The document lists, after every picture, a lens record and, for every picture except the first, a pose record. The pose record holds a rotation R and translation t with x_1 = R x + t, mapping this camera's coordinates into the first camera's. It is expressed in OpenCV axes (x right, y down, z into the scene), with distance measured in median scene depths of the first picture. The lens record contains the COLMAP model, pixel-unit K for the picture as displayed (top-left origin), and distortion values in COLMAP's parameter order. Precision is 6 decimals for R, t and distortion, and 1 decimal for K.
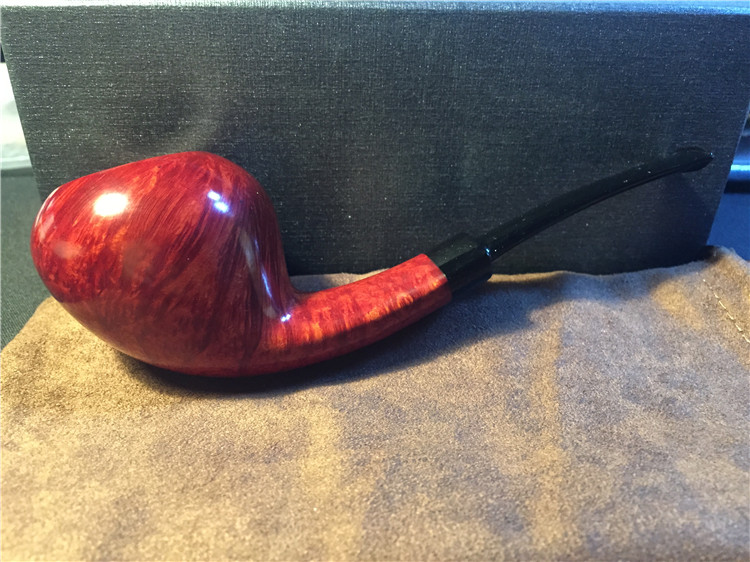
lens RADIAL K [[629.0, 0, 351.2], [0, 629.0, 295.2], [0, 0, 1]] dist [0.055764, -0.136197]
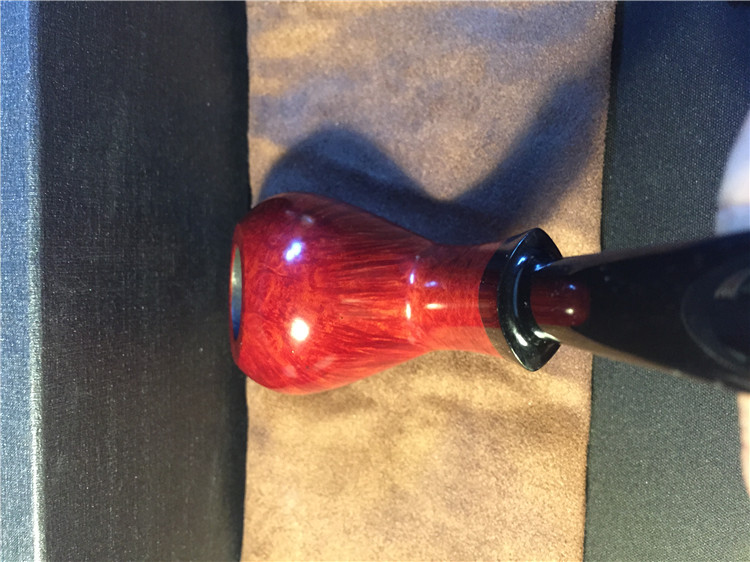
lens RADIAL K [[629.0, 0, 351.2], [0, 629.0, 295.2], [0, 0, 1]] dist [0.055764, -0.136197]
pose [[0.056119, -0.993130, -0.102680, 0.236785], [0.822746, -0.012263, 0.568277, -0.592779], [-0.565633, -0.116370, 0.816405, 0.064849]]
